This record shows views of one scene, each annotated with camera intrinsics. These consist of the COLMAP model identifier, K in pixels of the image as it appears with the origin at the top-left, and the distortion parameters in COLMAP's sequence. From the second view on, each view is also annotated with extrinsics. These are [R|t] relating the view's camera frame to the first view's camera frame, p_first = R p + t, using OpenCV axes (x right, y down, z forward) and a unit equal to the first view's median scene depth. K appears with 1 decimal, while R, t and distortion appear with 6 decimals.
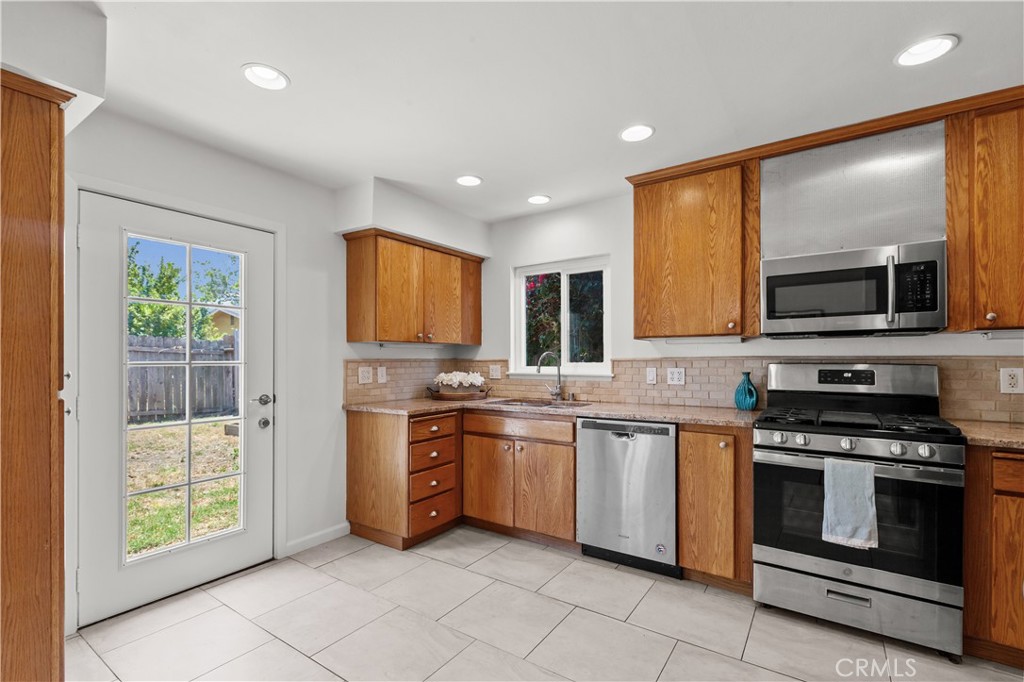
lens RADIAL K [[461.9, 0, 513.3], [0, 461.9, 357.3], [0, 0, 1]] dist [0.005785, -0.001950]
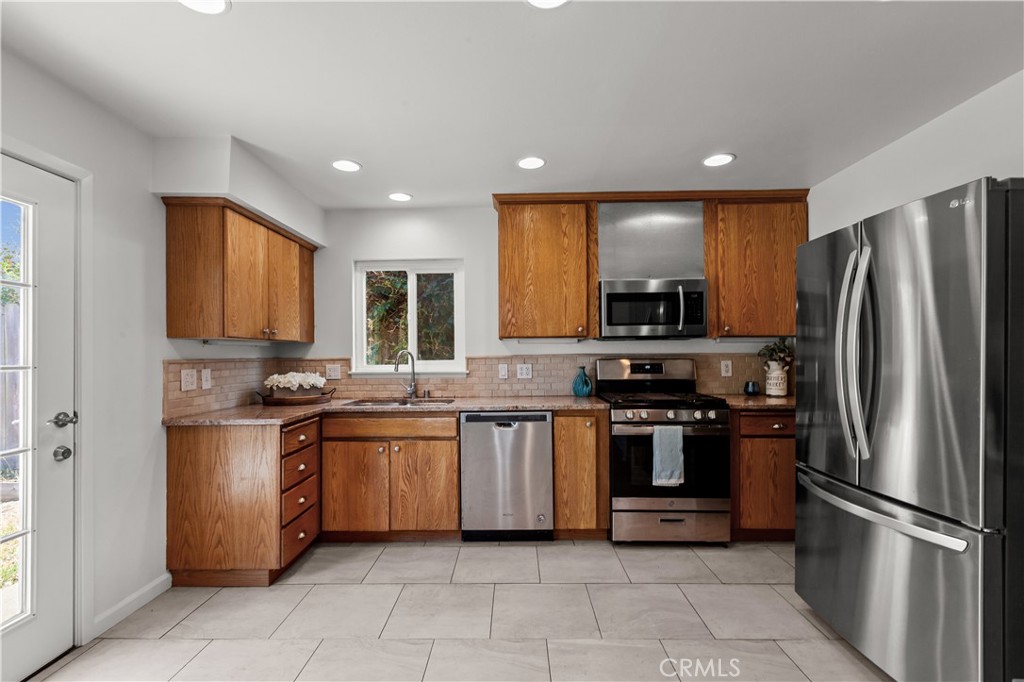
lens RADIAL K [[461.9, 0, 506.2], [0, 461.9, 350.7], [0, 0, 1]] dist [0.005785, -0.001950]
pose [[0.836427, -0.000345, 0.548078, -0.356909], [0.004425, 0.999971, -0.006123, -0.004325], [-0.548060, 0.007546, 0.836405, 0.055308]]
